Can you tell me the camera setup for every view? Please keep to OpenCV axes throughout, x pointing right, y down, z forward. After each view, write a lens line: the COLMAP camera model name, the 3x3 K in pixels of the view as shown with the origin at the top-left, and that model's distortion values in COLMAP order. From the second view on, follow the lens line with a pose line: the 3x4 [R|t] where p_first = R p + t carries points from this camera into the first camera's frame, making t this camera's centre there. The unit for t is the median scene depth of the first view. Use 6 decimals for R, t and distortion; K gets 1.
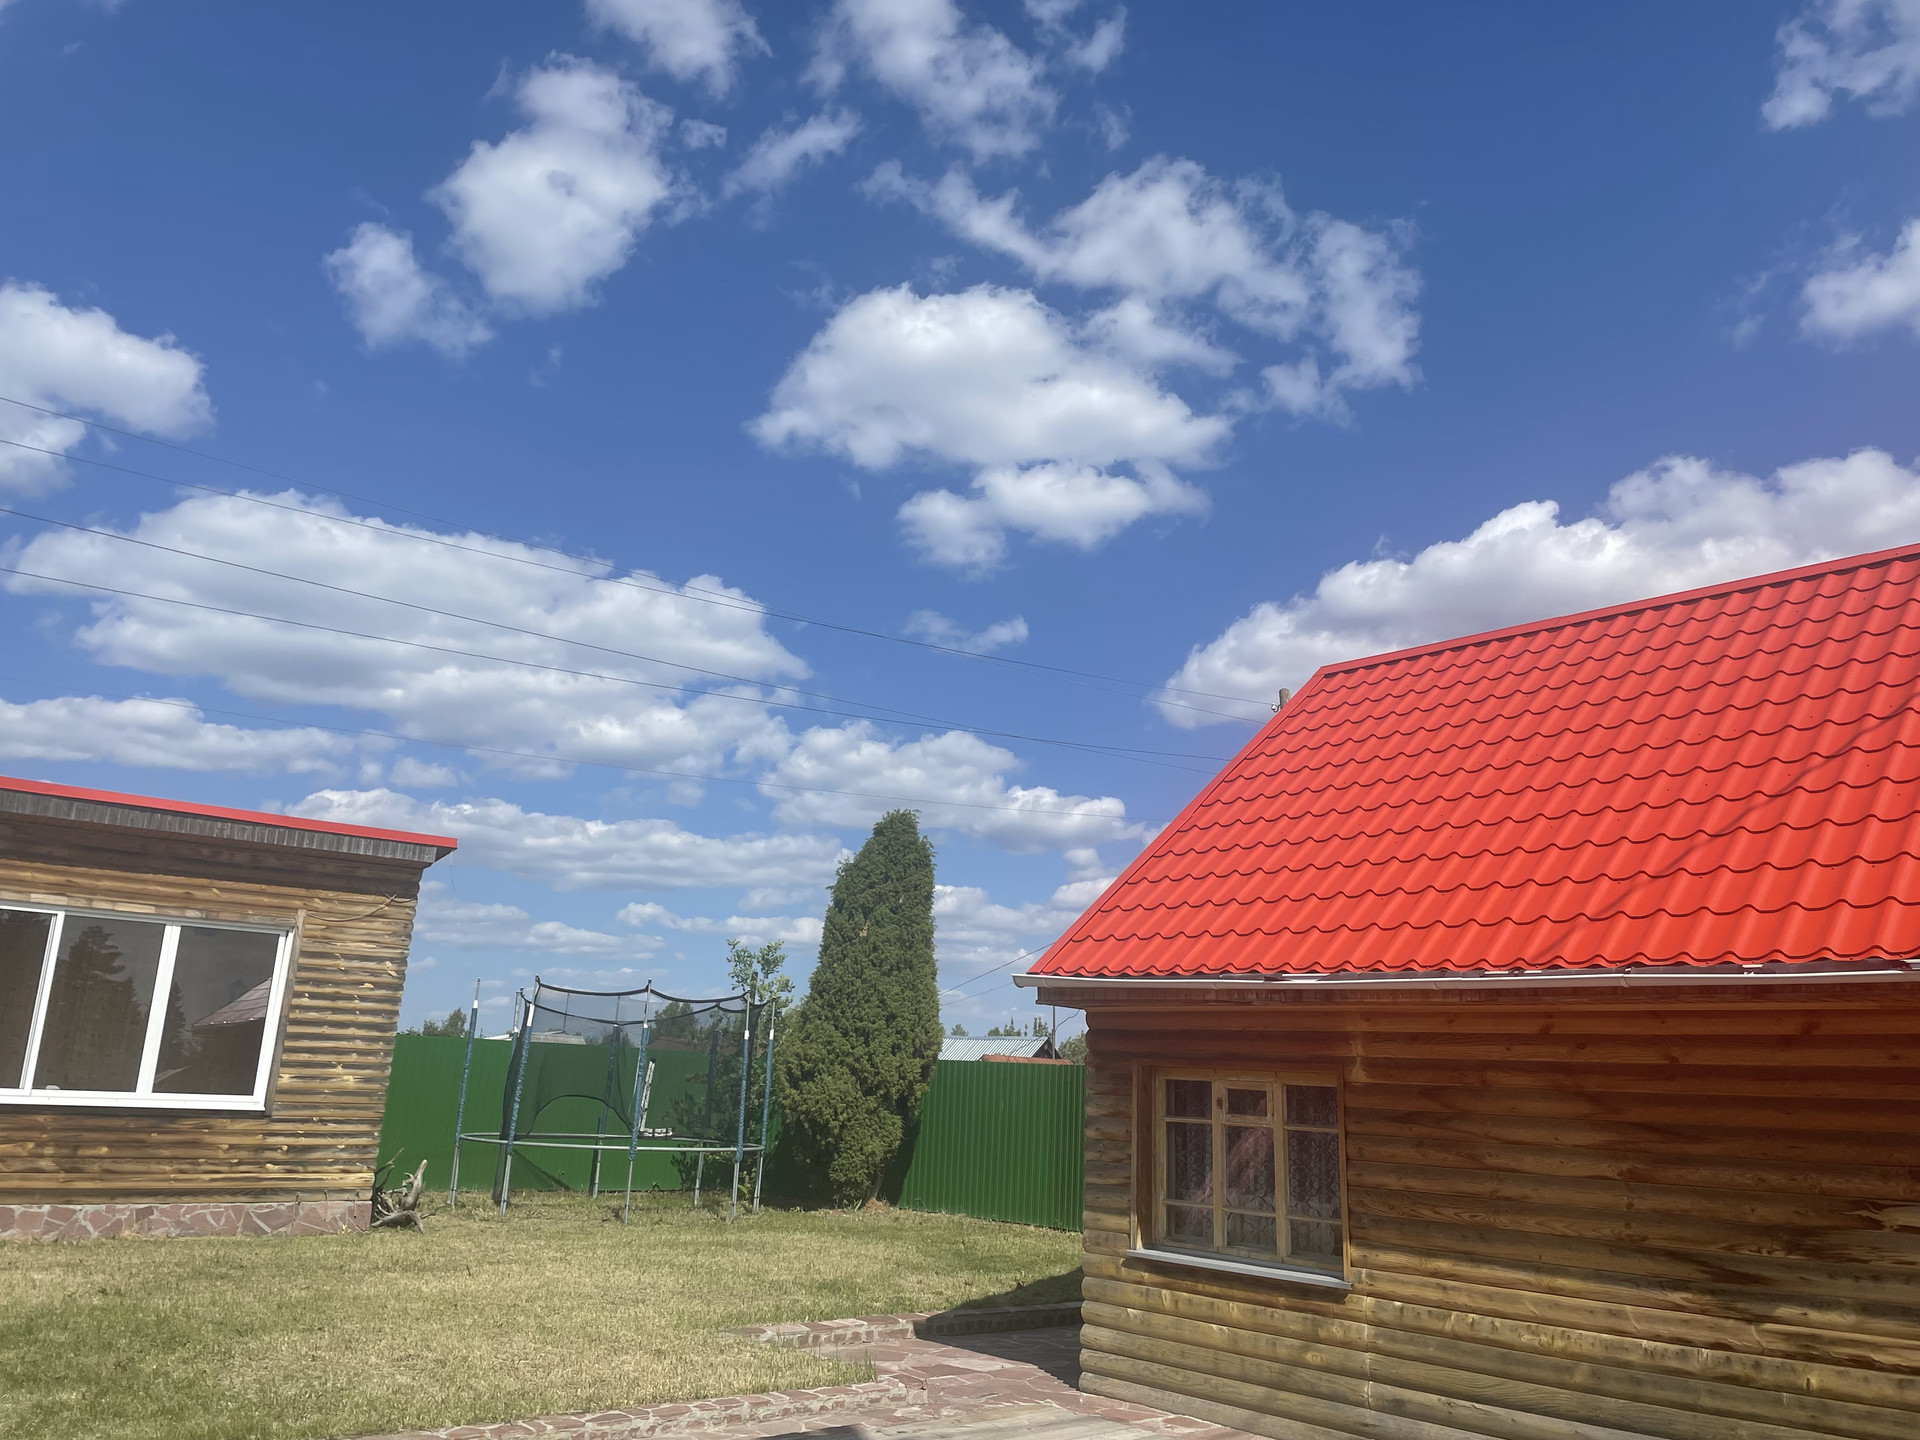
lens RADIAL K [[1456.1, 0, 961.3], [0, 1456.1, 707.1], [0, 0, 1]] dist [0.083629, -0.103603]
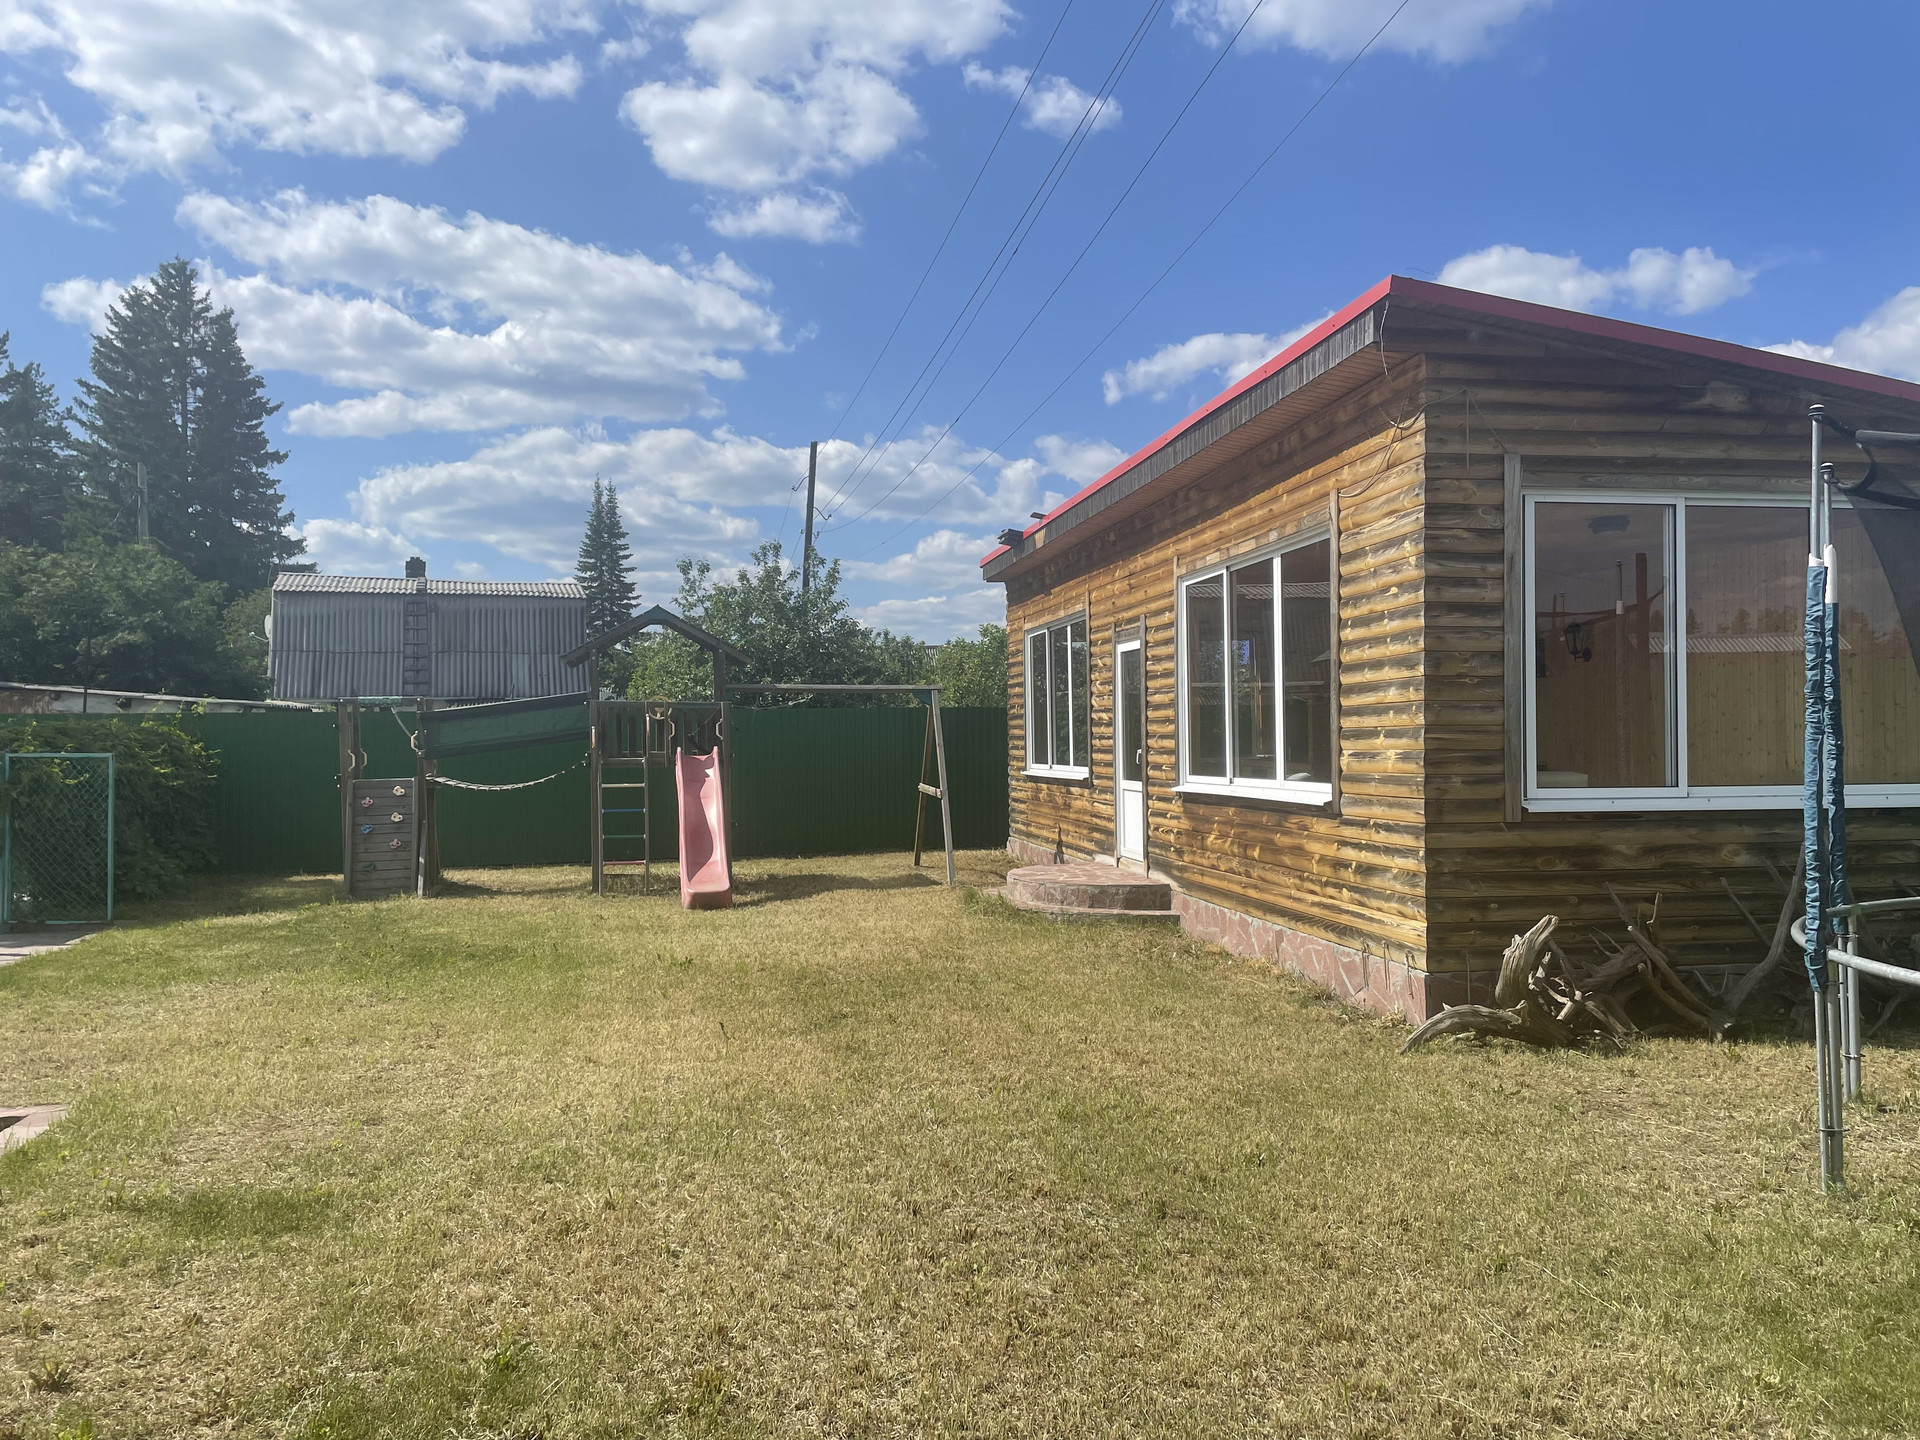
lens RADIAL K [[1460.8, 0, 960.0], [0, 1460.8, 720.0], [0, 0, 1]] dist [0.128034, -0.160828]
pose [[-0.501455, -0.047986, -0.863852, 0.150829], [0.211679, 0.961311, -0.176277, 0.298612], [0.838889, -0.271255, -0.471897, 1.114261]]
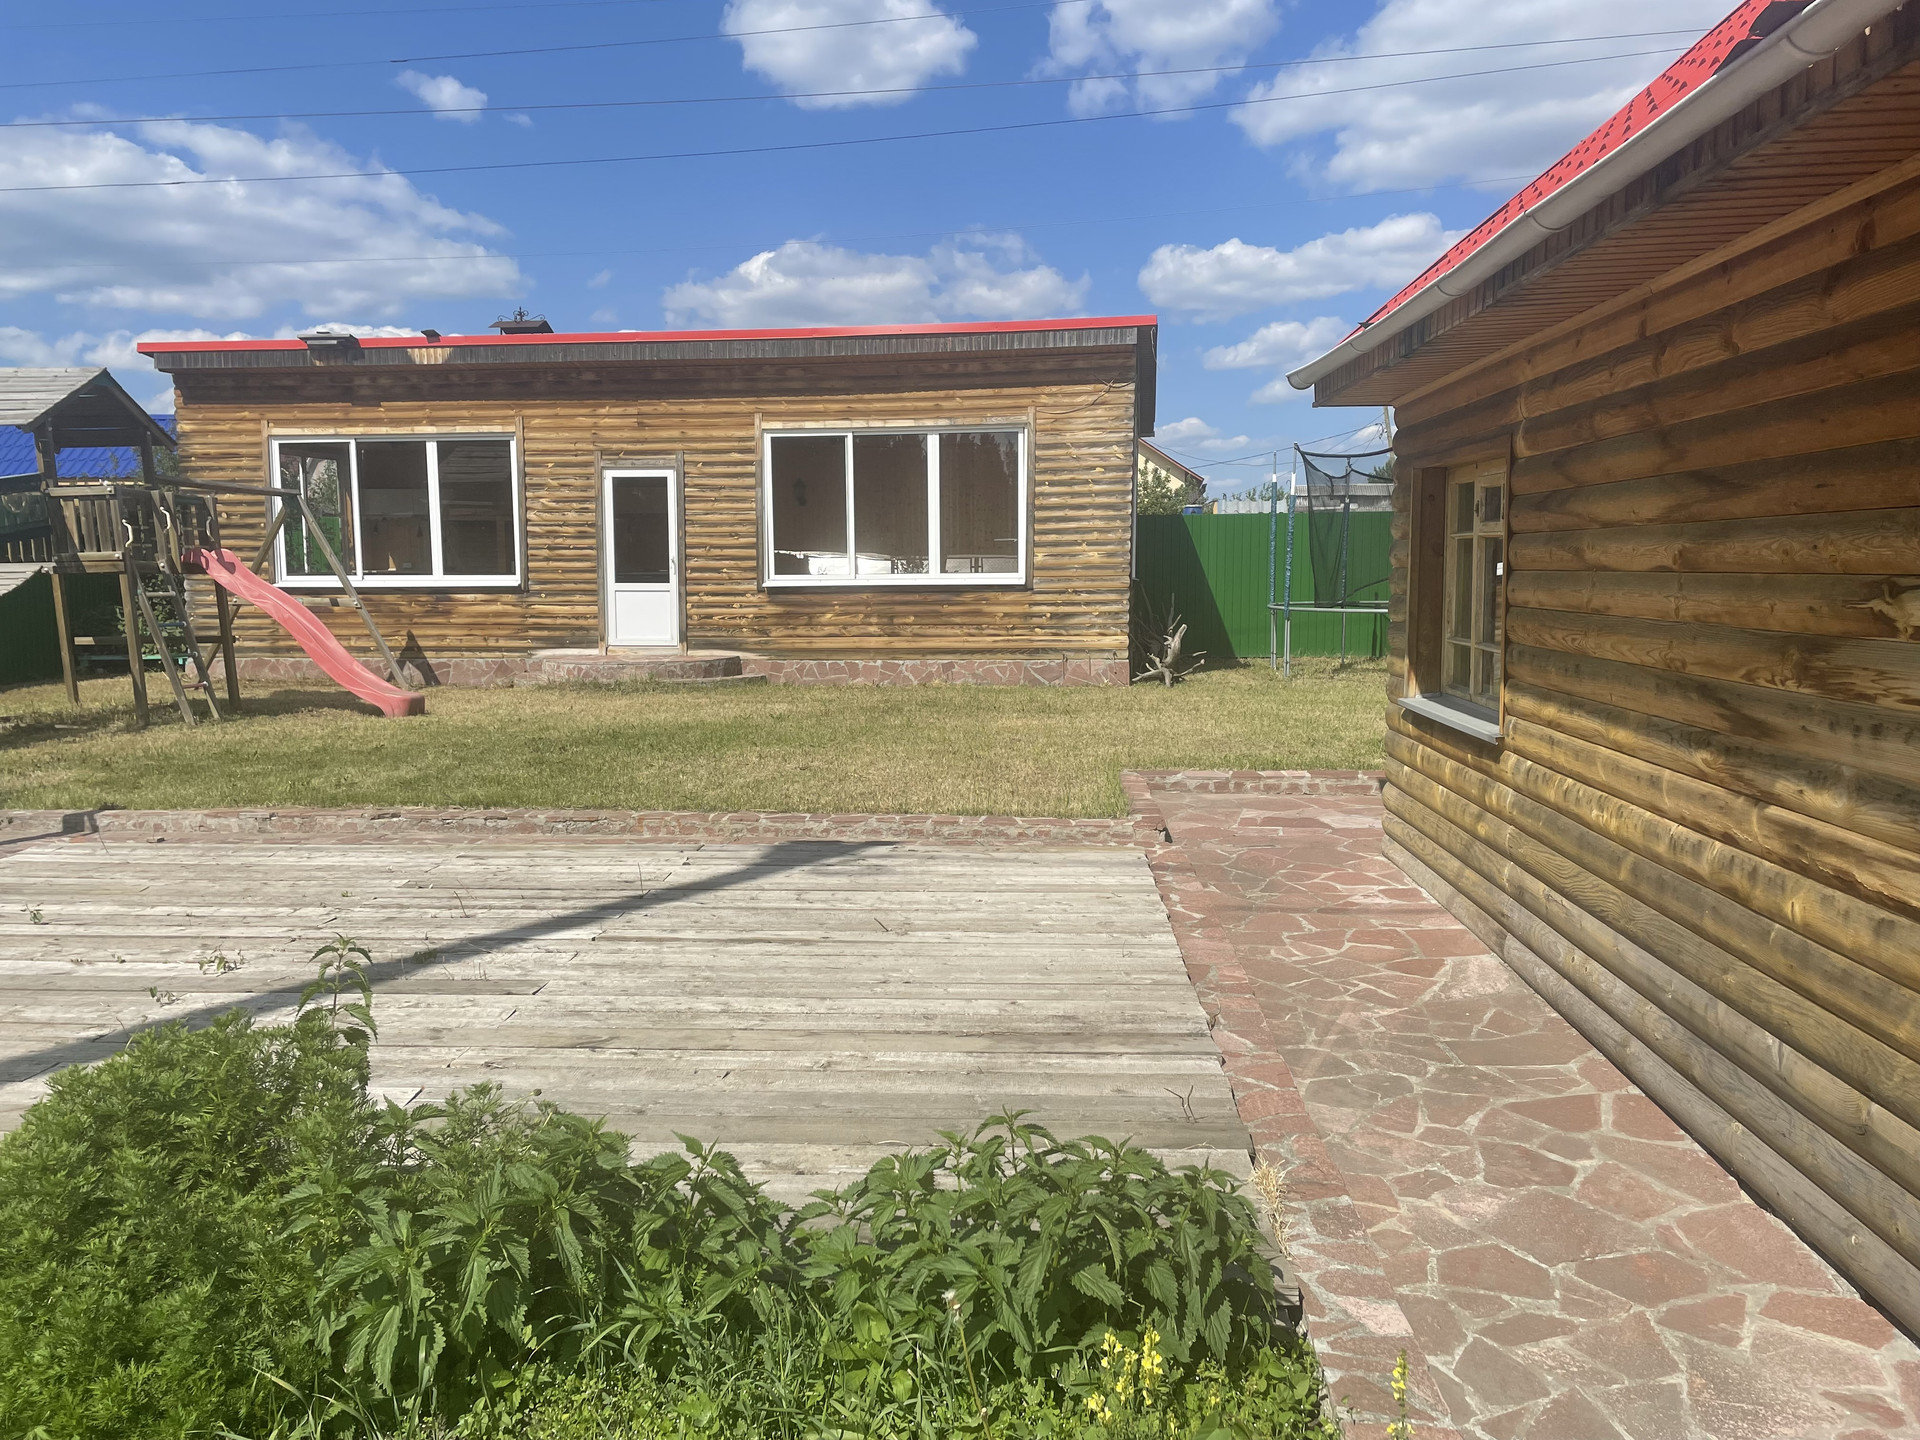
lens RADIAL K [[1460.8, 0, 960.0], [0, 1460.8, 720.0], [0, 0, 1]] dist [0.128034, -0.160828]
pose [[0.677131, 0.027767, -0.735338, 0.321455], [0.224571, 0.943819, 0.242434, 0.079386], [0.700758, -0.329295, 0.632853, 0.193165]]
